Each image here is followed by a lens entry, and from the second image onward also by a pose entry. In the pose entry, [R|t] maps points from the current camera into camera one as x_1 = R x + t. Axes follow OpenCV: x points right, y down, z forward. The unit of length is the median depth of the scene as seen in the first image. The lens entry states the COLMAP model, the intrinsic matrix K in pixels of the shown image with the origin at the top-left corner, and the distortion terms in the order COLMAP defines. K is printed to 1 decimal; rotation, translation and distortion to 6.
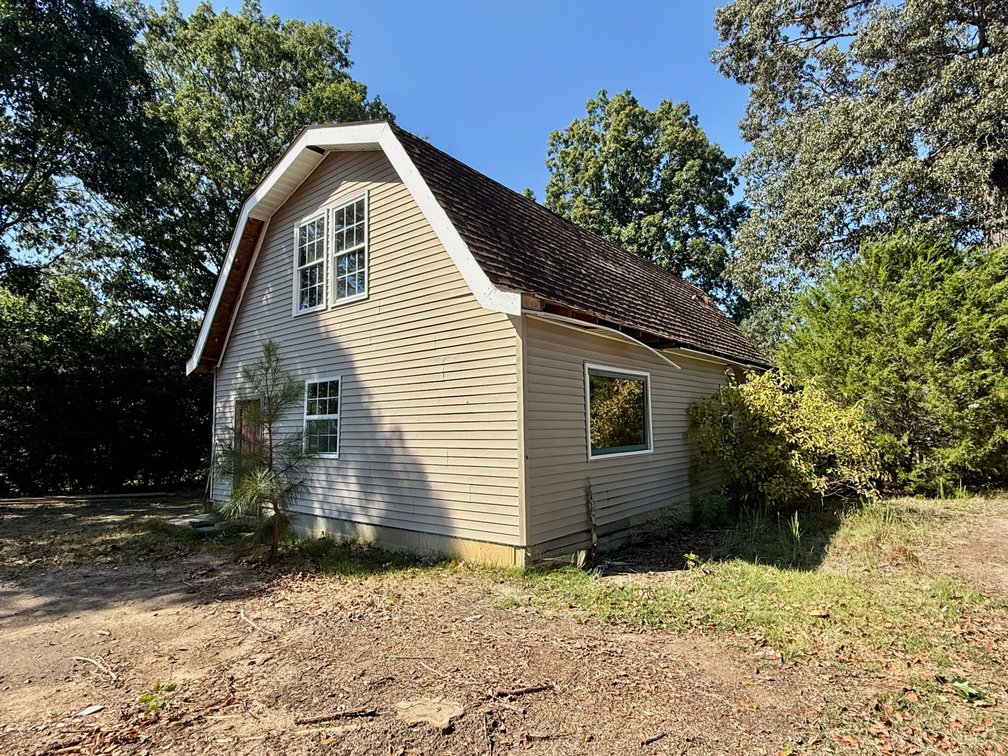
lens RADIAL K [[533.9, 0, 504.0], [0, 533.9, 378.0], [0, 0, 1]] dist [-0.019780, 0.000387]
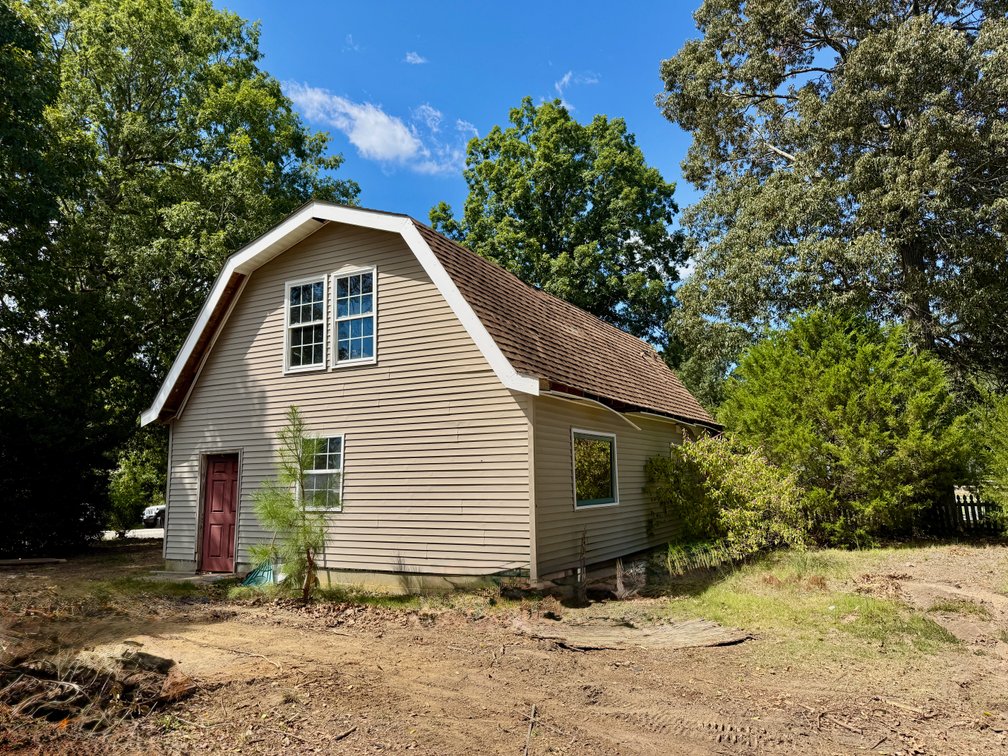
lens RADIAL K [[736.4, 0, 490.8], [0, 736.4, 360.6], [0, 0, 1]] dist [-0.000530, -0.000273]
pose [[0.984353, 0.032625, 0.173163, -0.265482], [-0.018199, 0.996278, -0.084252, -0.028849], [-0.175267, 0.079782, 0.981283, -0.505718]]
